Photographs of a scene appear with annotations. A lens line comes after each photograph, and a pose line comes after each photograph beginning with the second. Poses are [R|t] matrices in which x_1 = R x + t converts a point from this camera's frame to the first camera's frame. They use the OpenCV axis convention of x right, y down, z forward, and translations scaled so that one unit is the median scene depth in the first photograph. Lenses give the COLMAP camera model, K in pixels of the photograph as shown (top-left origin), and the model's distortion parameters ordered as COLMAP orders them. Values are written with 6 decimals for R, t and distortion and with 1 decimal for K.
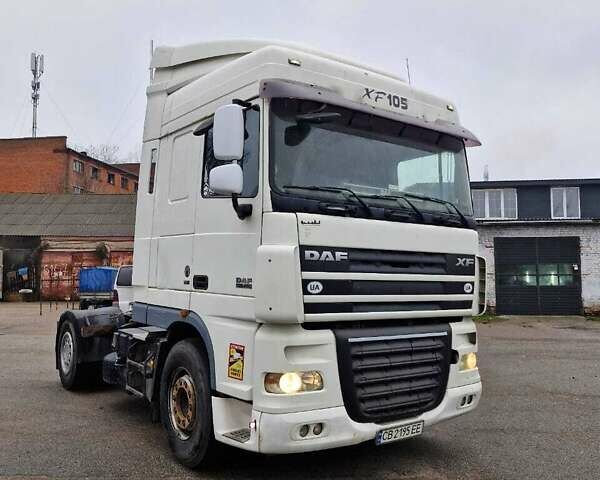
lens RADIAL K [[551.1, 0, 303.7], [0, 551.1, 240.8], [0, 0, 1]] dist [0.130490, -0.184862]
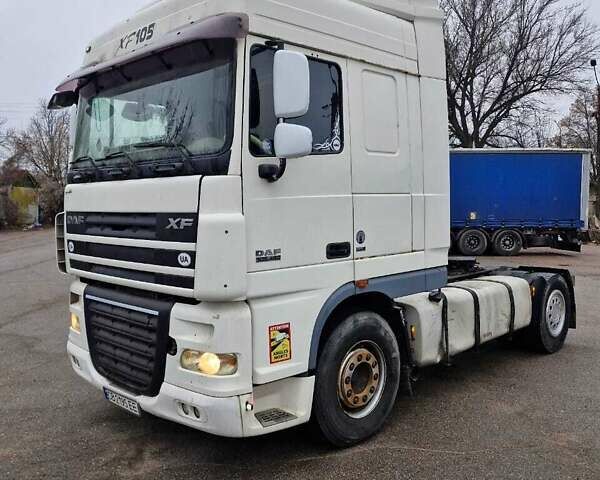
lens RADIAL K [[551.1, 0, 303.7], [0, 551.1, 240.8], [0, 0, 1]] dist [0.130490, -0.184862]
pose [[0.137790, 0.044079, -0.989480, 1.162868], [0.070804, 0.996015, 0.054230, 0.037747], [0.987927, -0.077531, 0.134120, 1.205016]]
